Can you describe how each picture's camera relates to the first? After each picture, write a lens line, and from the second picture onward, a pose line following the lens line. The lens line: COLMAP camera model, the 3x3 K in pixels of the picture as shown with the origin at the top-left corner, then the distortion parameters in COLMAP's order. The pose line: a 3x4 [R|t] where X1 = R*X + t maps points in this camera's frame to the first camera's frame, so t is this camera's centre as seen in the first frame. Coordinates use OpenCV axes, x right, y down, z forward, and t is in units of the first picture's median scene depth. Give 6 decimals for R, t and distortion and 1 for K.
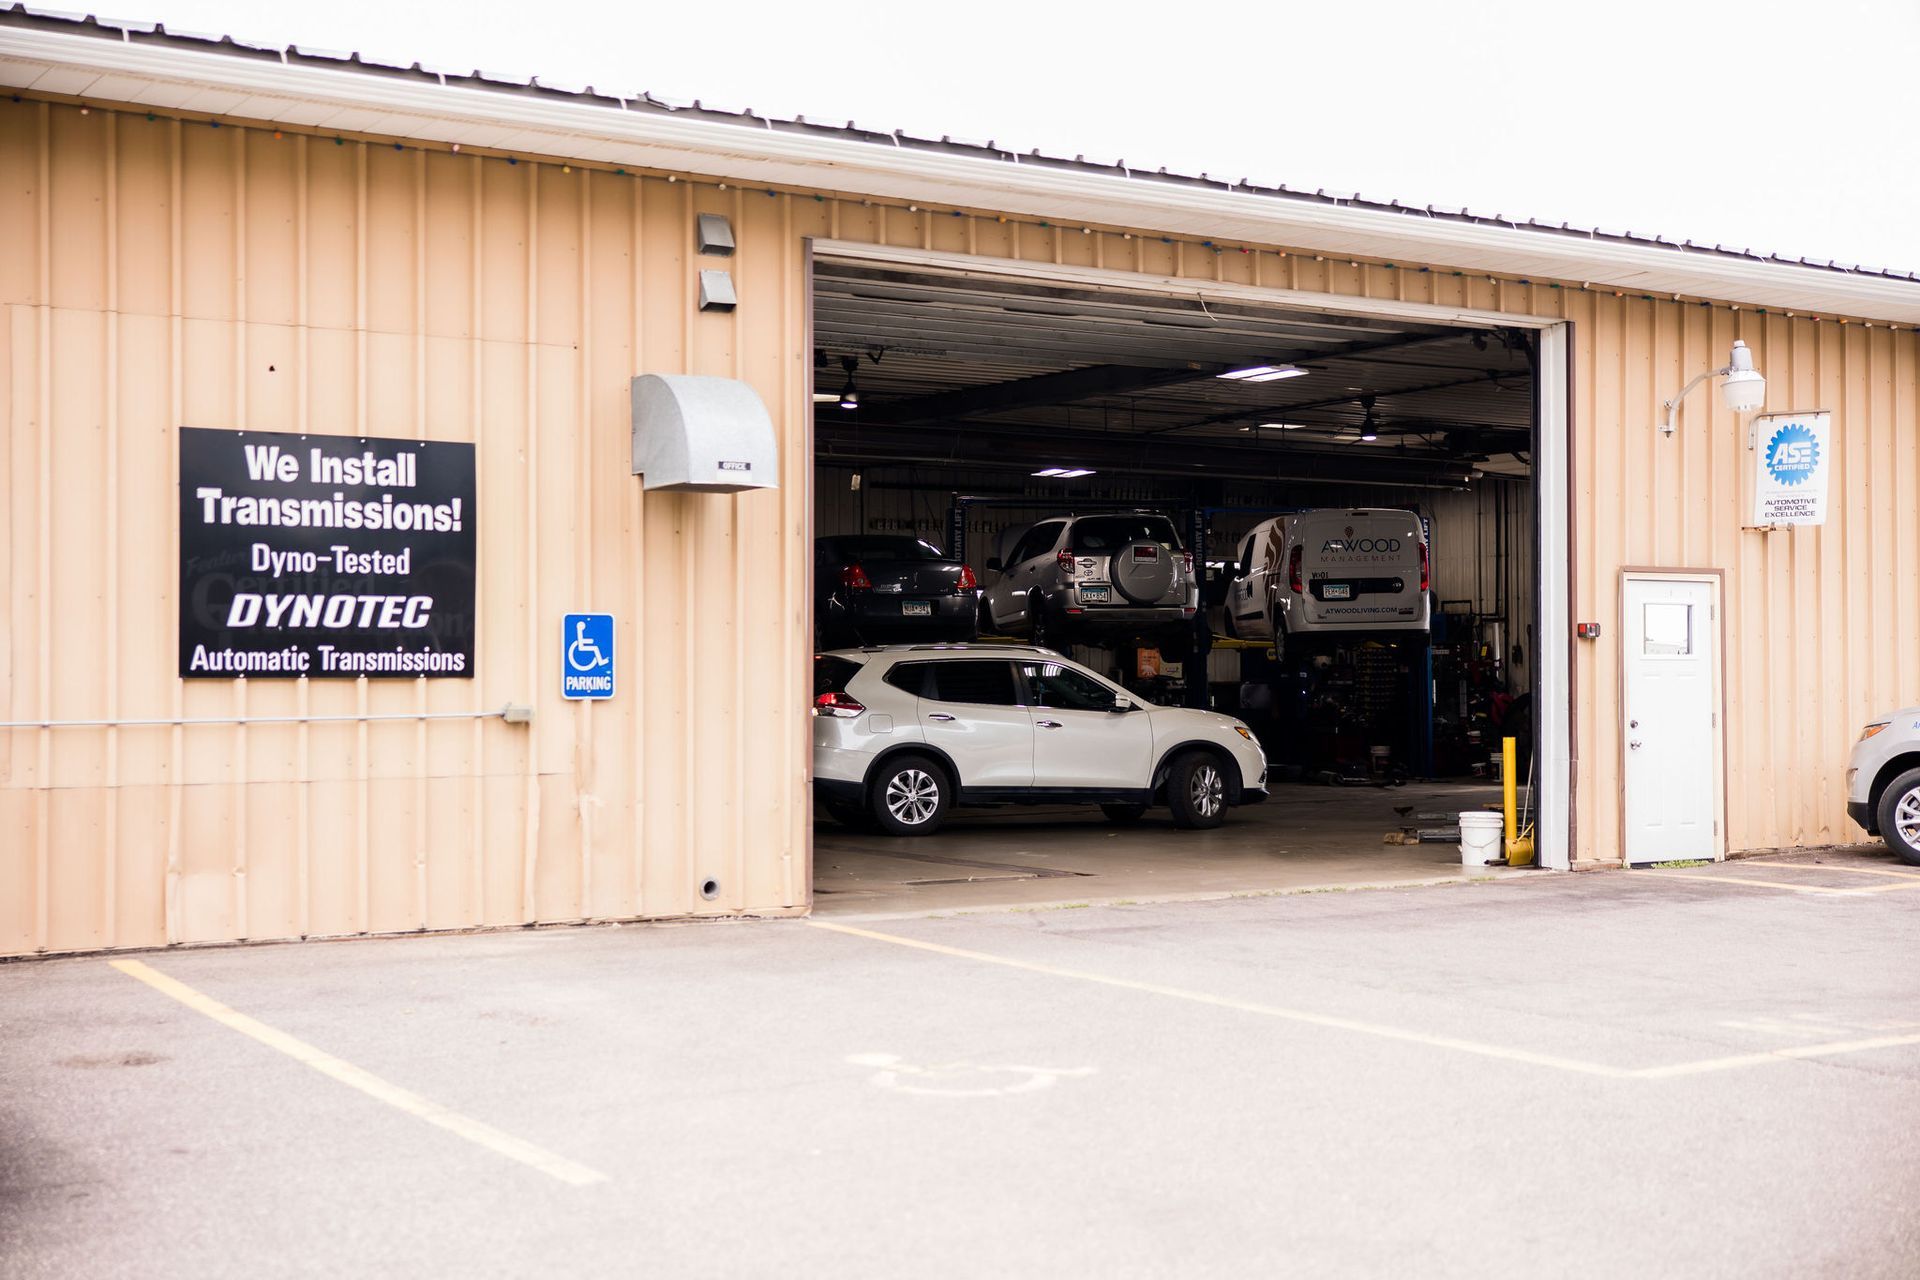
lens RADIAL K [[2271.7, 0, 960.0], [0, 2271.7, 640.0], [0, 0, 1]] dist [0.008671, 0.038435]
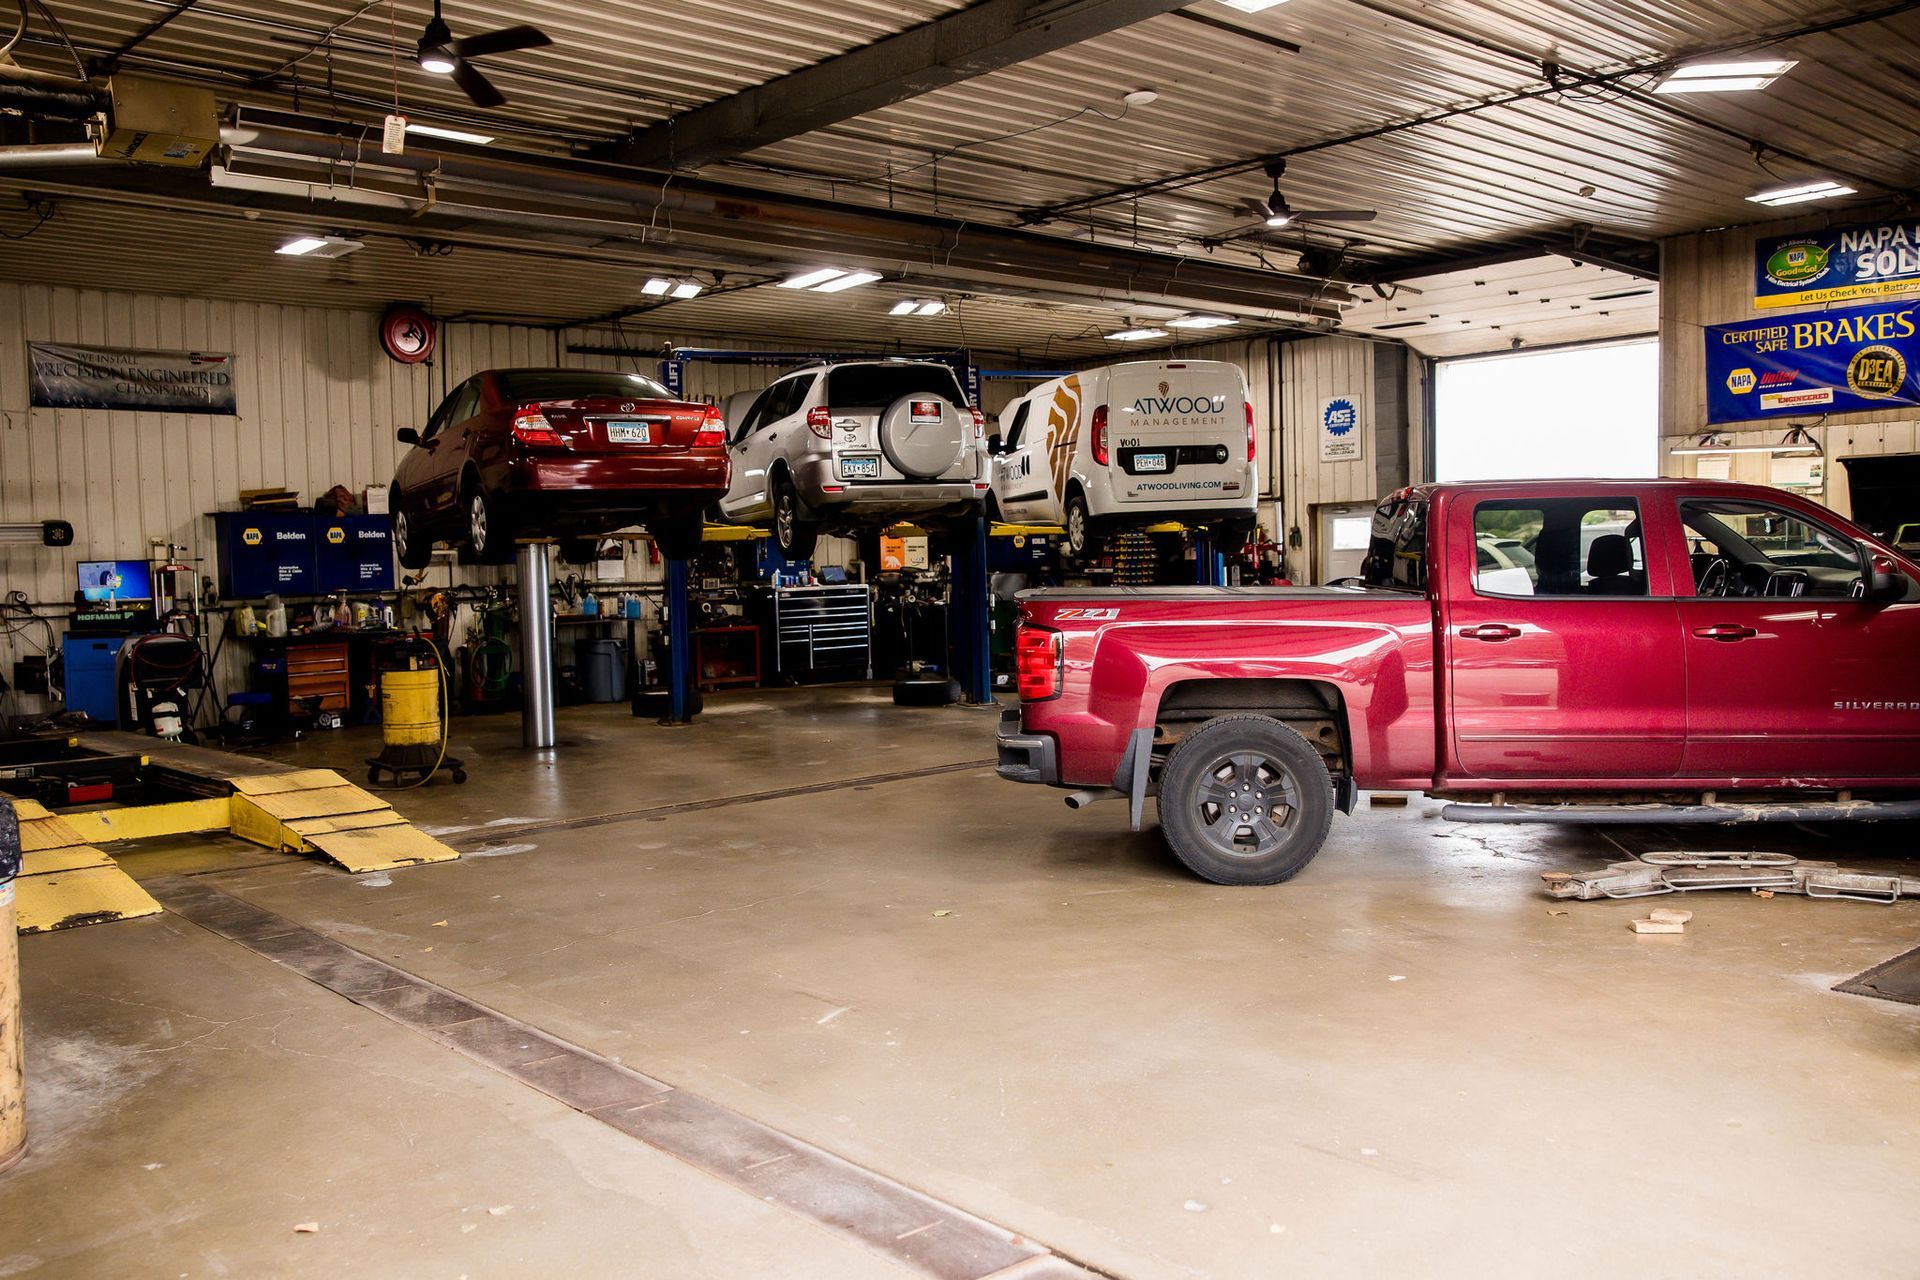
lens RADIAL K [[1633.3, 0, 960.0], [0, 1633.3, 640.0], [0, 0, 1]] dist [0.007784, 0.005650]
pose [[0.985994, -0.028875, 0.164265, 0.001773], [0.017988, 0.997565, 0.067389, 0.001538], [-0.165811, -0.063490, 0.984112, 0.524909]]
